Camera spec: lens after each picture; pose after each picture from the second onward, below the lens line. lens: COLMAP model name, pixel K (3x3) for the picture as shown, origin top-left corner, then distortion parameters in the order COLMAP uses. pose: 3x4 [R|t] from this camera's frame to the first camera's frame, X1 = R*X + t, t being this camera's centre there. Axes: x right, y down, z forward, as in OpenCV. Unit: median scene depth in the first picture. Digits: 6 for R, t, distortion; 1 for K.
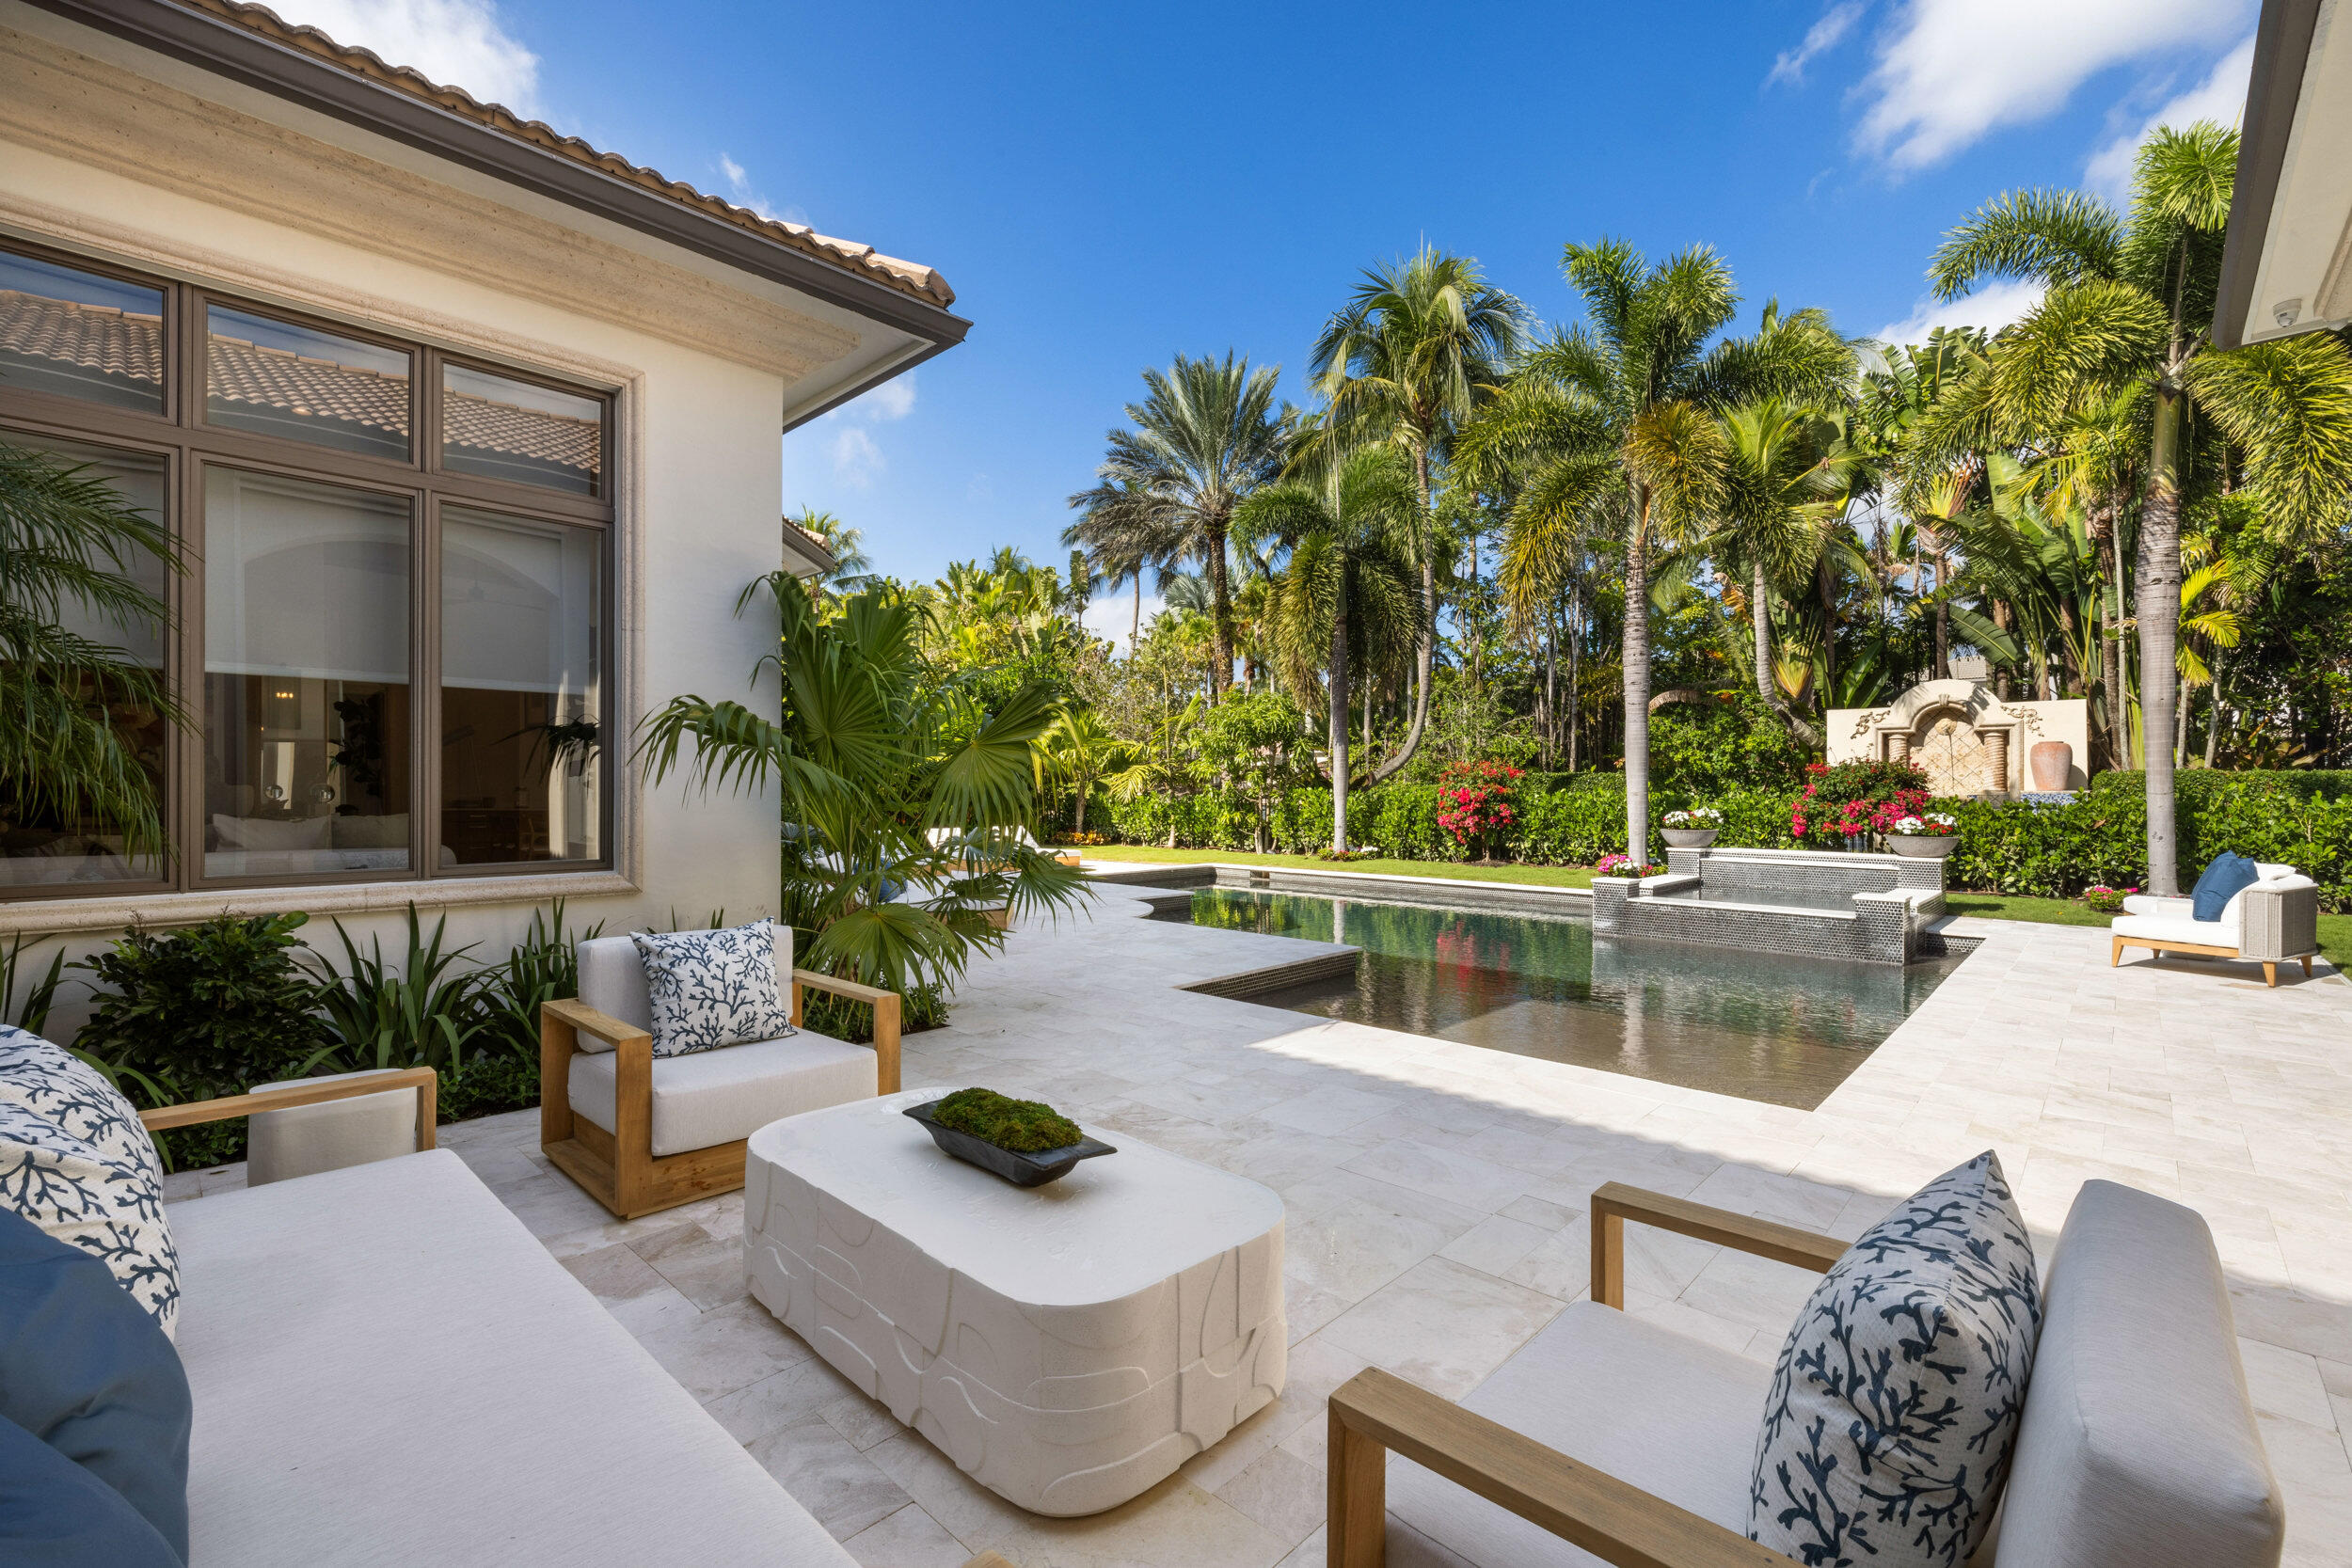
lens RADIAL K [[994.5, 0, 1188.5], [0, 994.5, 780.8], [0, 0, 1]] dist [0.000050, -0.000285]
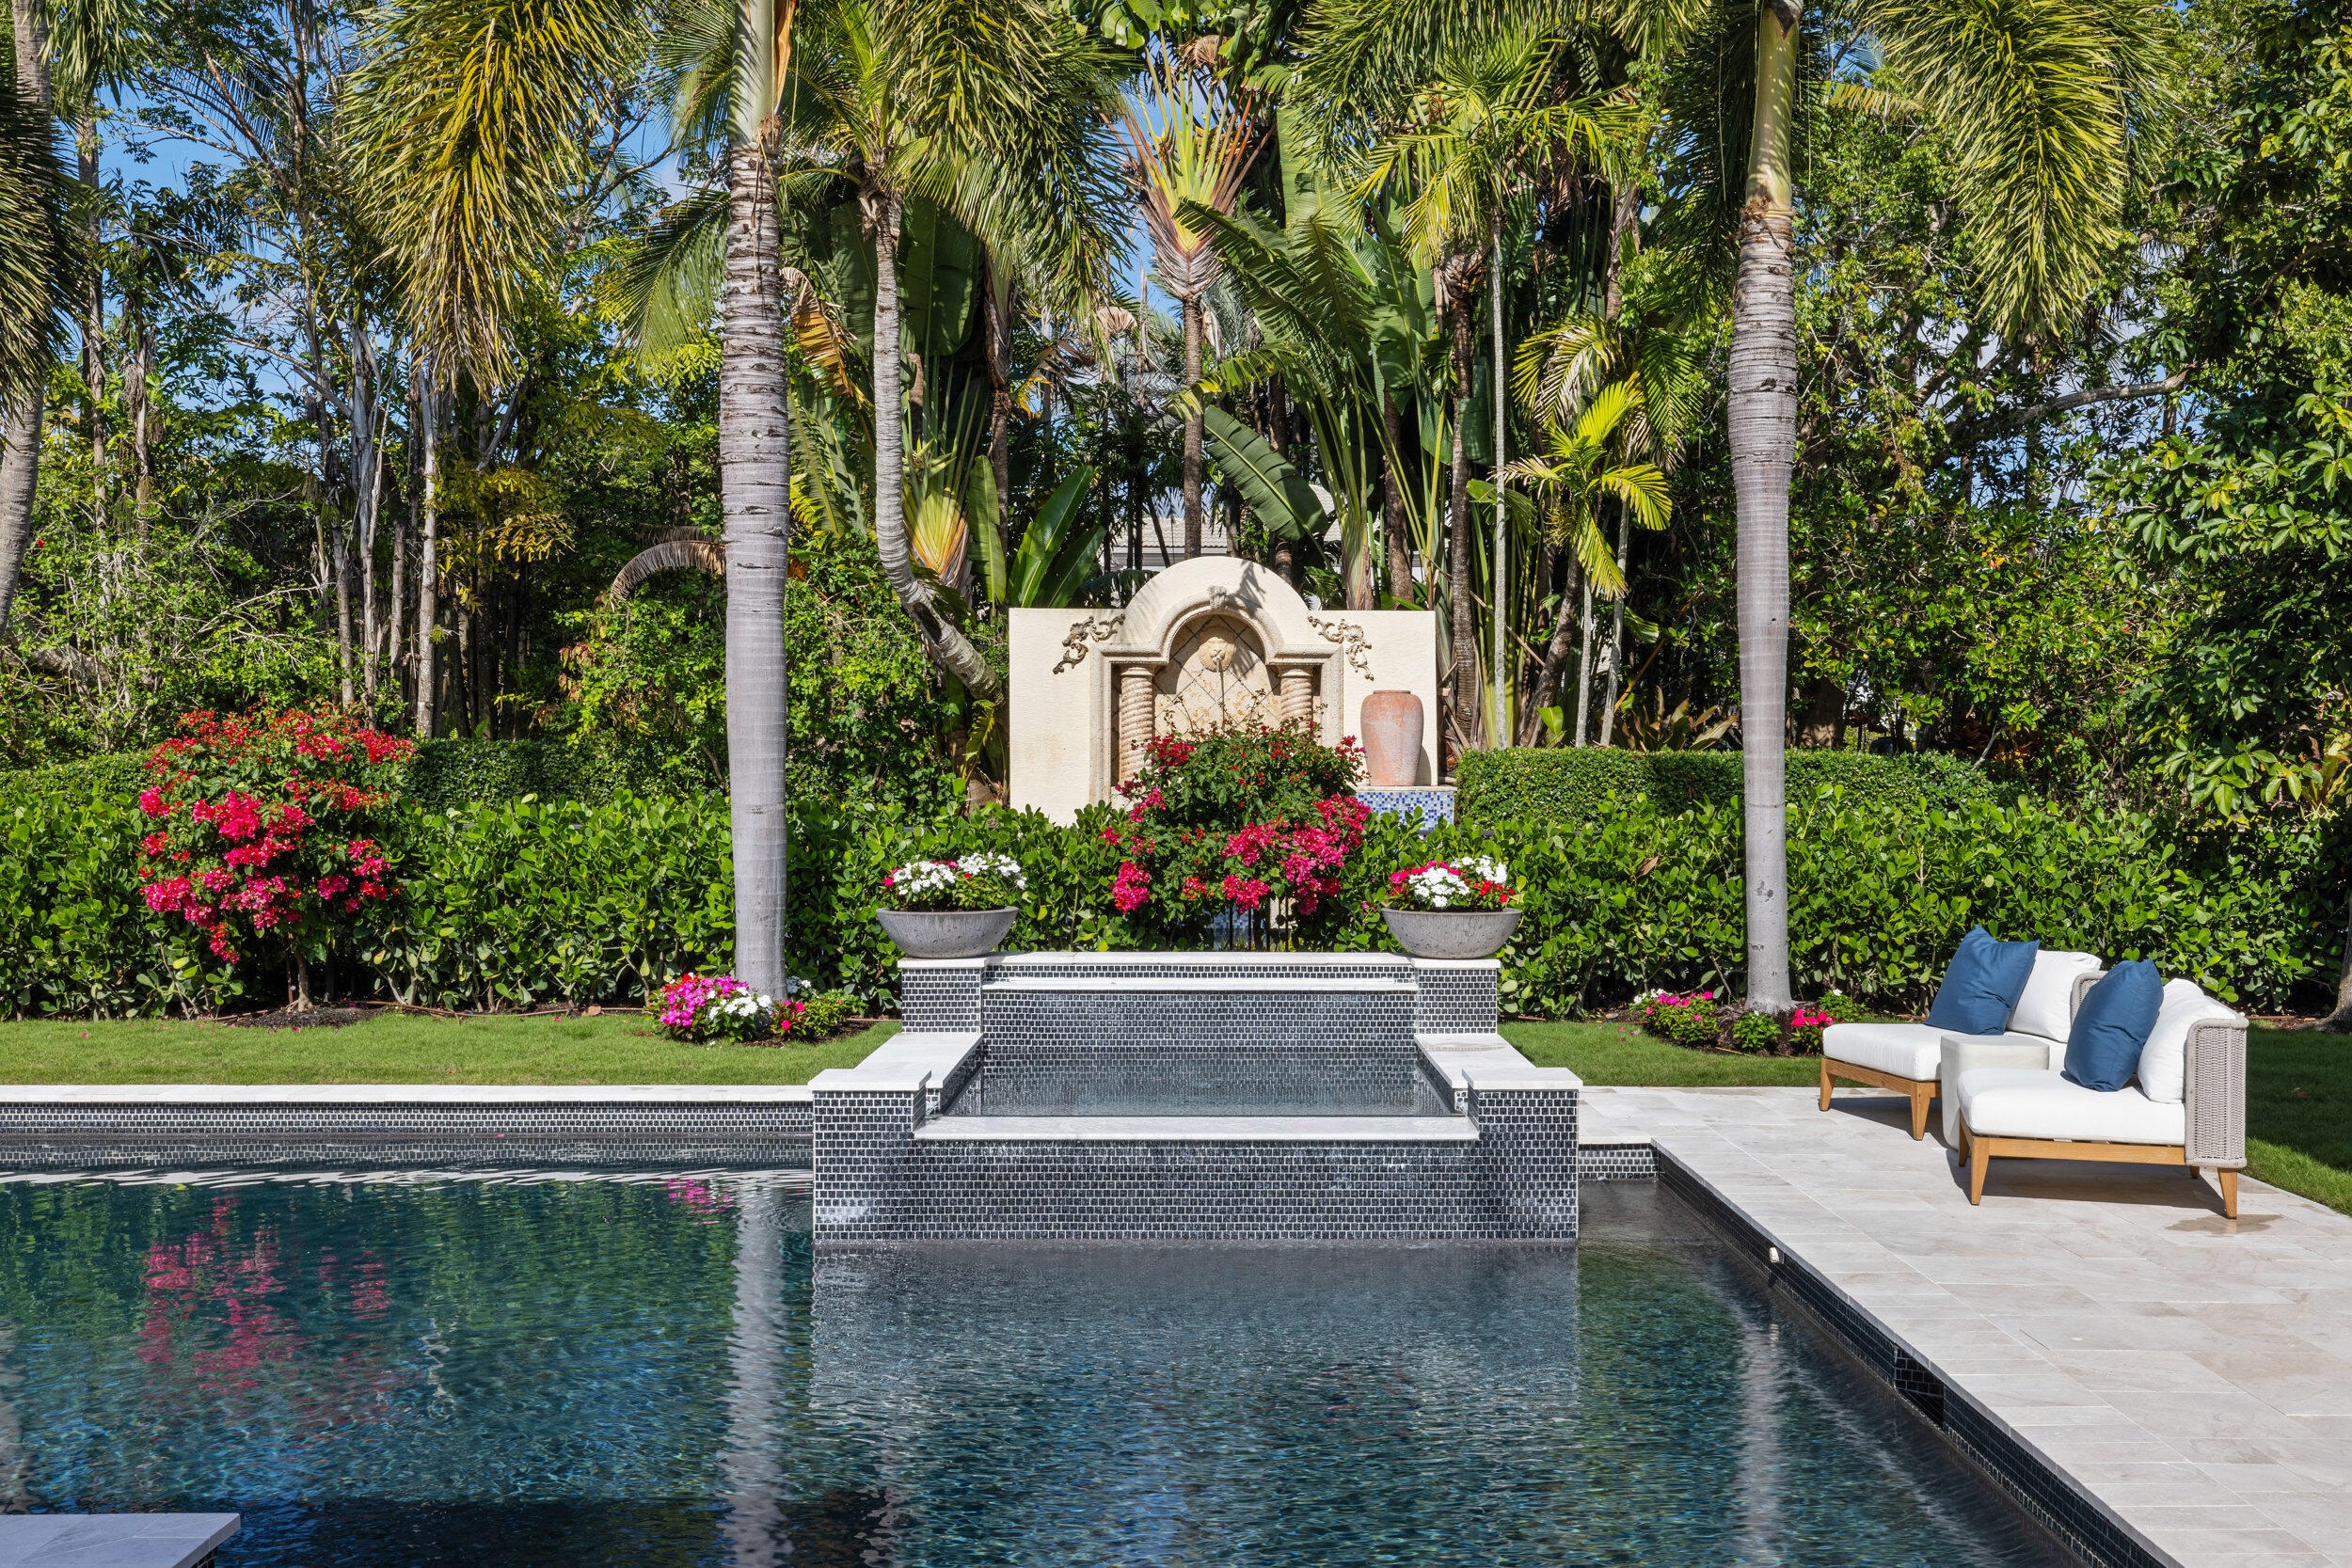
lens RADIAL K [[2233.1, 0, 1188.9], [0, 2233.1, 776.6], [0, 0, 1]] dist [0.000955, 0.000000]
pose [[0.708129, -0.004573, 0.706069, -0.018945], [-0.005809, 0.999907, 0.012303, -0.008828], [-0.706060, -0.012814, 0.708036, 0.264675]]
